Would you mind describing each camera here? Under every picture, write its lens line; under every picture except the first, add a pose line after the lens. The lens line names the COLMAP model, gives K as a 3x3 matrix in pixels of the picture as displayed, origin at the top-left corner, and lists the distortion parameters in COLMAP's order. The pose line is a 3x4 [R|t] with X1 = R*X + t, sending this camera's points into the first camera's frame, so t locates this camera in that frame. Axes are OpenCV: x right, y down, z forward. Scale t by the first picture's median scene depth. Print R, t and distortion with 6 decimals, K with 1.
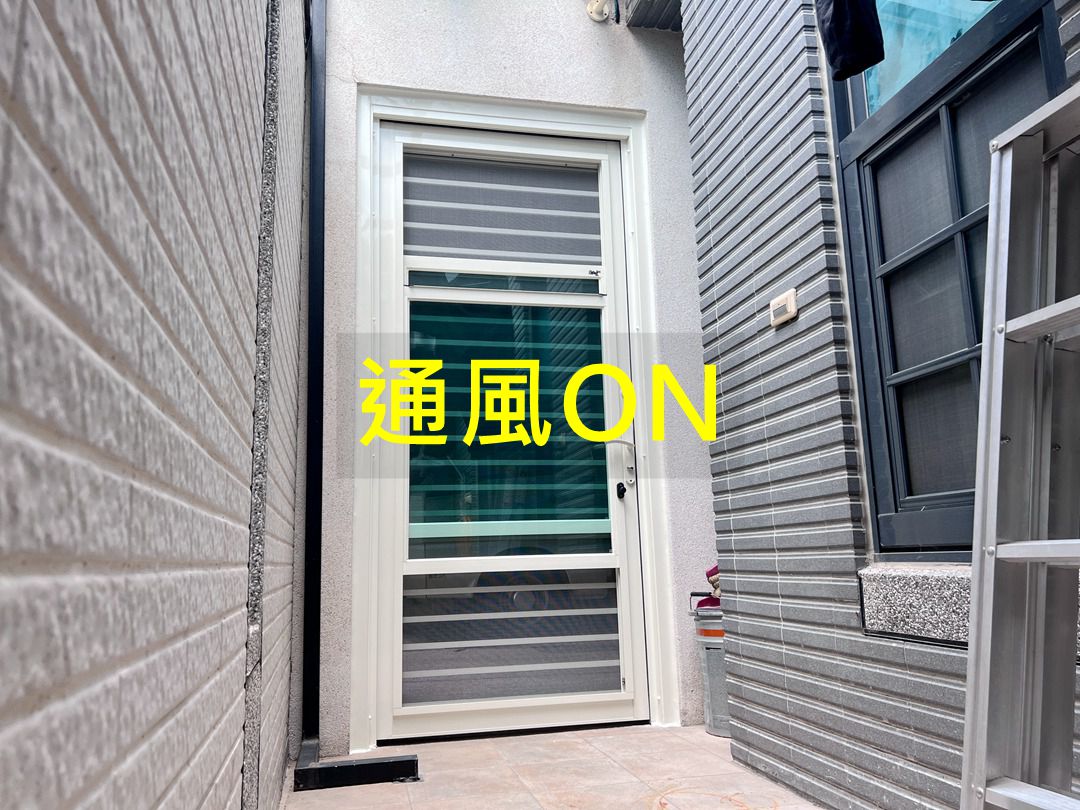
lens RADIAL K [[828.3, 0, 541.9], [0, 828.3, 410.3], [0, 0, 1]] dist [0.037605, -0.051212]
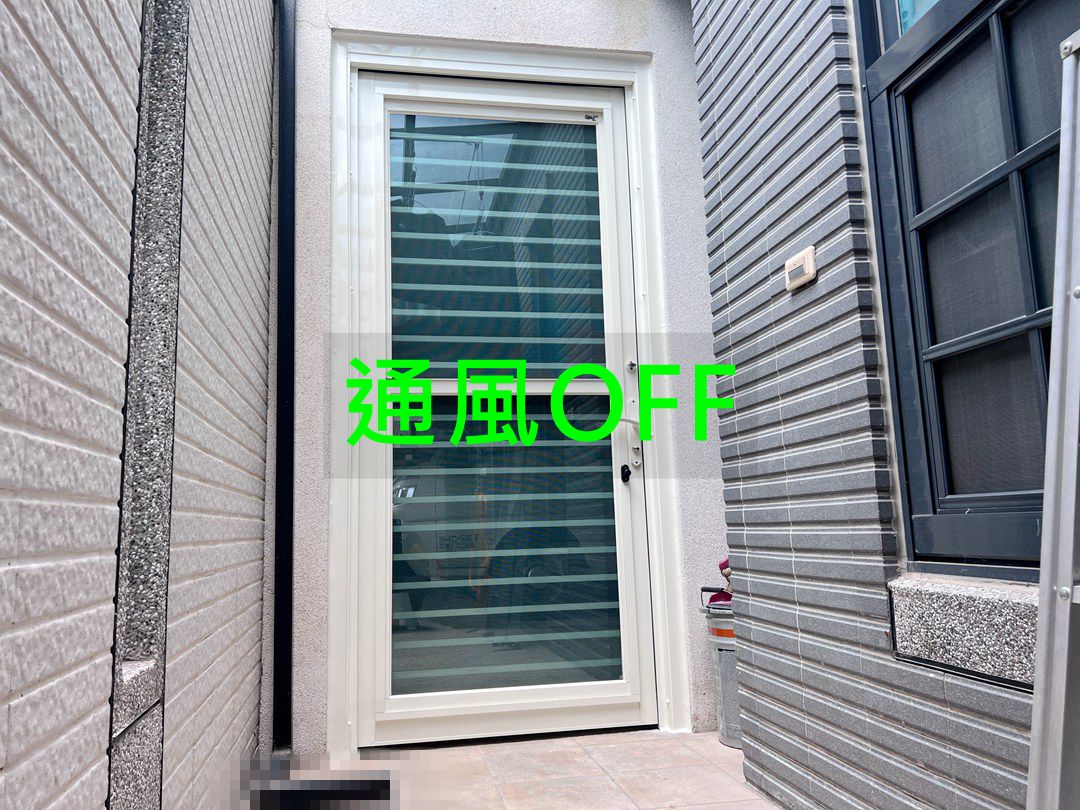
lens RADIAL K [[828.3, 0, 536.2], [0, 828.3, 398.4], [0, 0, 1]] dist [0.037605, -0.051212]
pose [[0.999054, -0.009362, -0.042472, 0.053915], [0.010467, 0.999610, 0.025878, -0.014836], [0.042213, -0.026299, 0.998762, 0.129460]]
